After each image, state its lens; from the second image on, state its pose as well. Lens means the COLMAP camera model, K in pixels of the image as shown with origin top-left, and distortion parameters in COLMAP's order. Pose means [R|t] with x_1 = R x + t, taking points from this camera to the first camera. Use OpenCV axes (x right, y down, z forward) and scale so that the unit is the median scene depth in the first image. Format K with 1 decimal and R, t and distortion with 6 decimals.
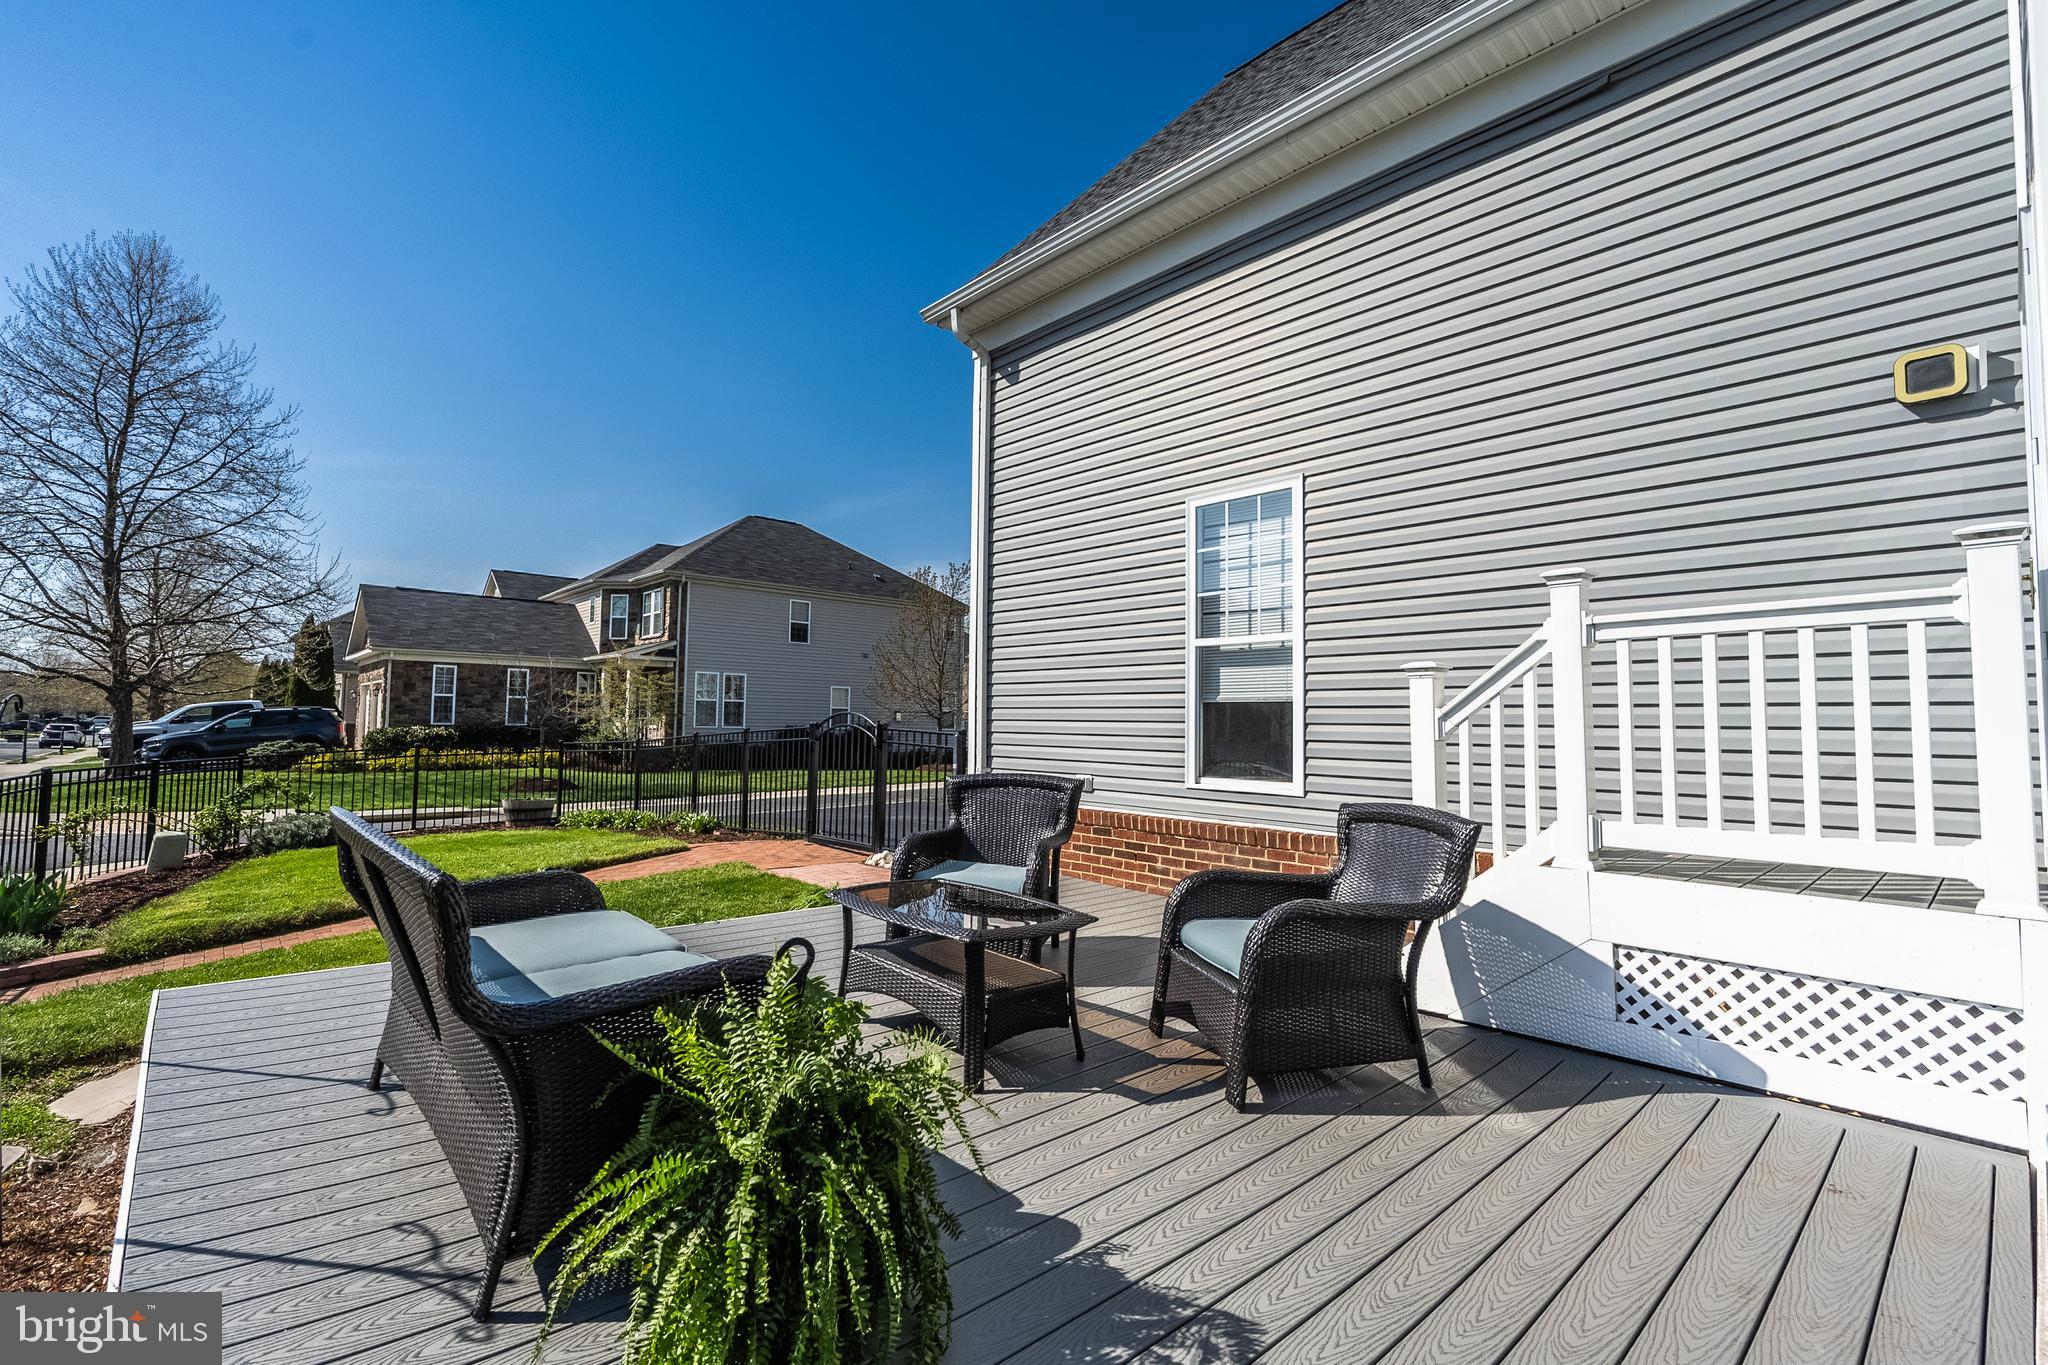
lens RADIAL K [[913.3, 0, 1024.0], [0, 913.3, 682.5], [0, 0, 1]] dist [0.001332, 0.000249]
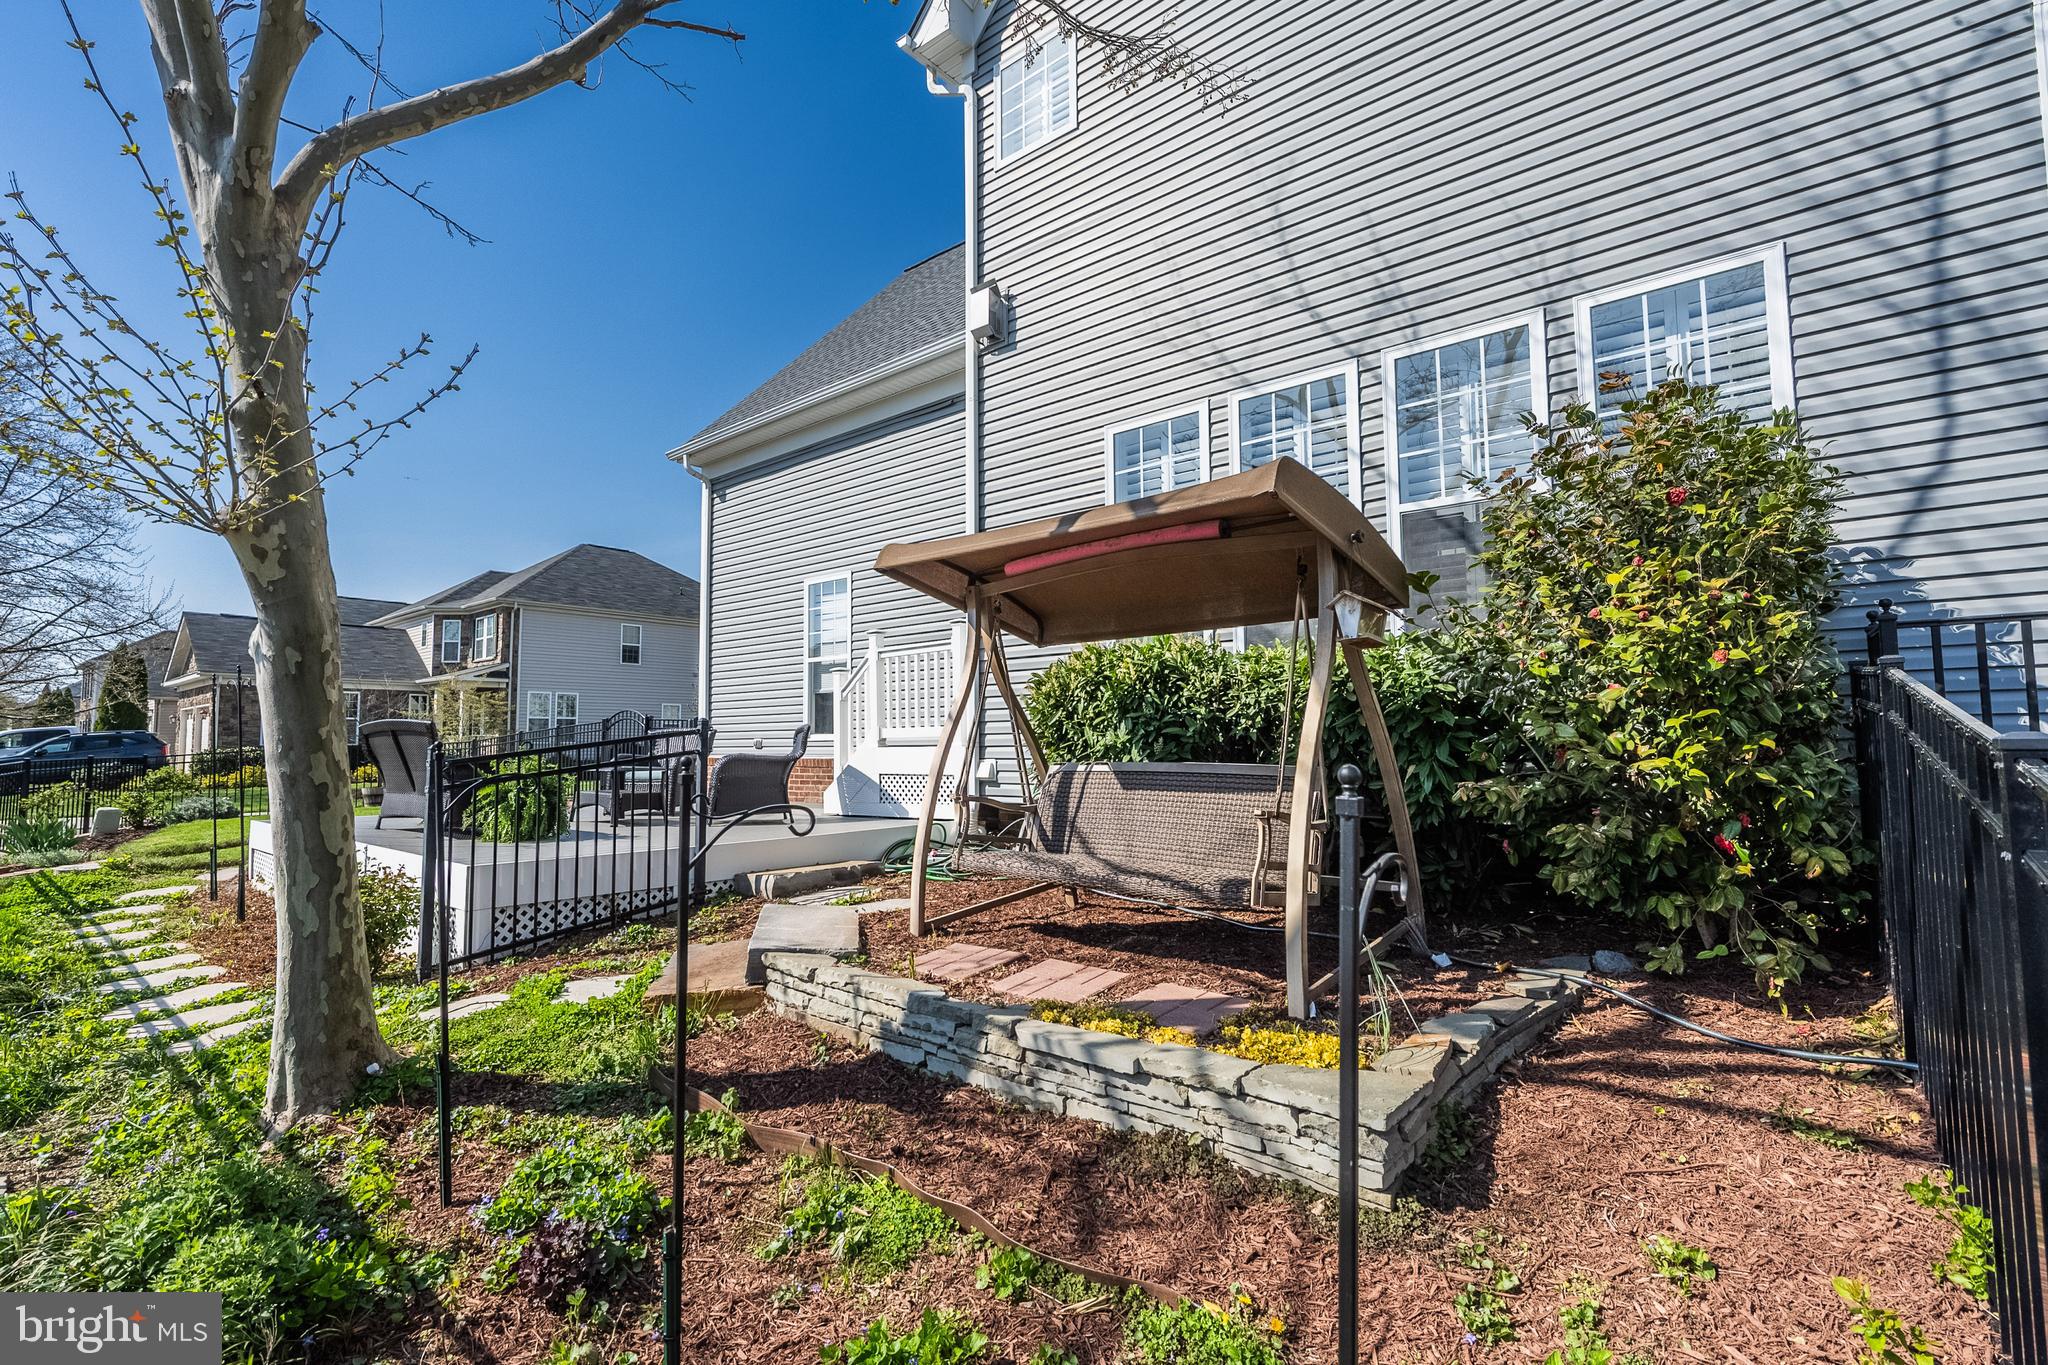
lens RADIAL K [[925.3, 0, 1021.2], [0, 925.3, 678.1], [0, 0, 1]] dist [-0.001219, -0.000742]
pose [[0.990247, -0.013946, 0.138624, 0.068579], [0.017314, 0.999583, -0.023121, 0.007921], [-0.138243, 0.025296, 0.990075, -0.168809]]
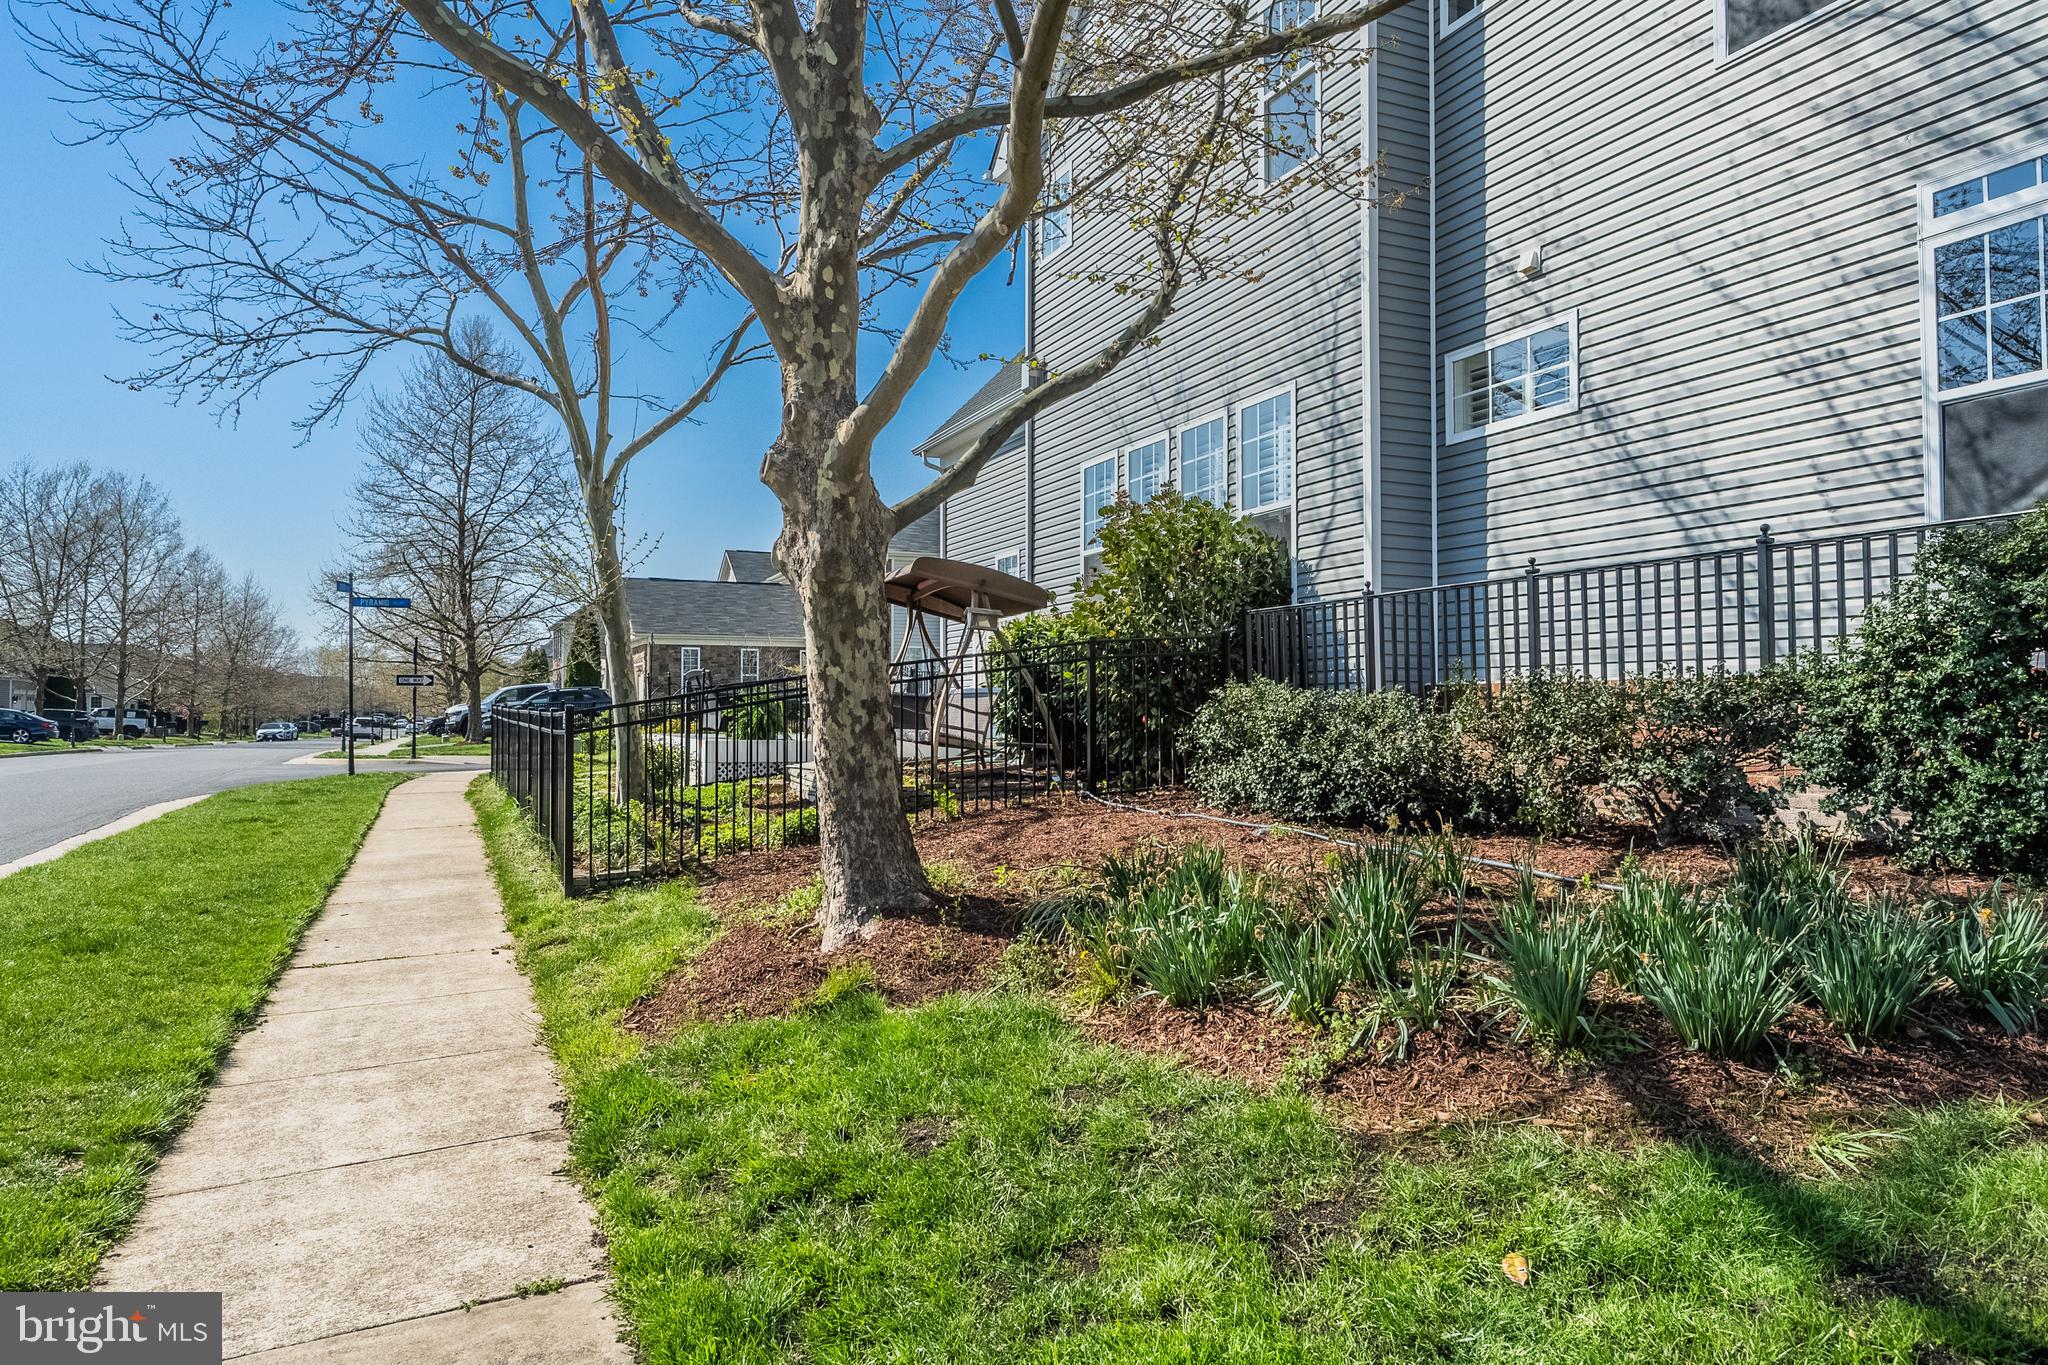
lens RADIAL K [[1279.9, 0, 1024.0], [0, 1279.9, 682.5], [0, 0, 1]] dist [-0.000224, -0.000005]
pose [[0.954186, -0.023390, -0.298300, 0.212818], [0.029409, 0.999444, 0.015704, 0.011003], [0.297767, -0.023757, 0.954343, -0.360040]]
